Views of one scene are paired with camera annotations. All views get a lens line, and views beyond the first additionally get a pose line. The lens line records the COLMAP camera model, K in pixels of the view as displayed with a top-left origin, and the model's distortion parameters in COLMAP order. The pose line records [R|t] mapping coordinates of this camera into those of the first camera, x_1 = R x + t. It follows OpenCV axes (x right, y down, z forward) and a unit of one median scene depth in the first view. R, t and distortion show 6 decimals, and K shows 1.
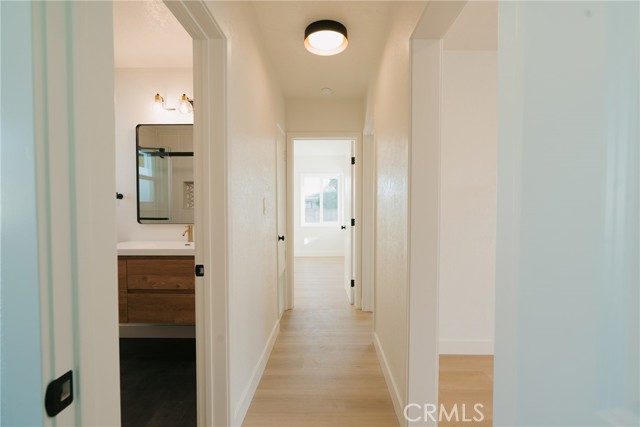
lens RADIAL K [[292.4, 0, 320.0], [0, 292.4, 213.5], [0, 0, 1]] dist [-0.000128, -0.000104]
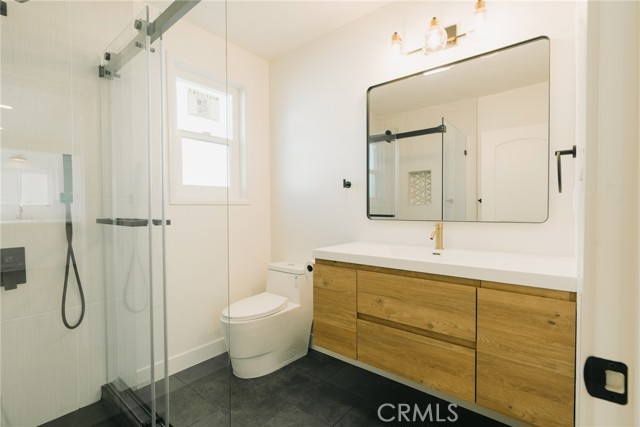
lens RADIAL K [[302.3, 0, 320.0], [0, 302.3, 213.5], [0, 0, 1]] dist [-0.000117, -0.000026]
pose [[0.782645, 0.010545, -0.622379, -0.282585], [-0.013065, 0.999915, 0.000513, 0.025509], [0.622331, 0.007730, 0.782716, 0.380717]]
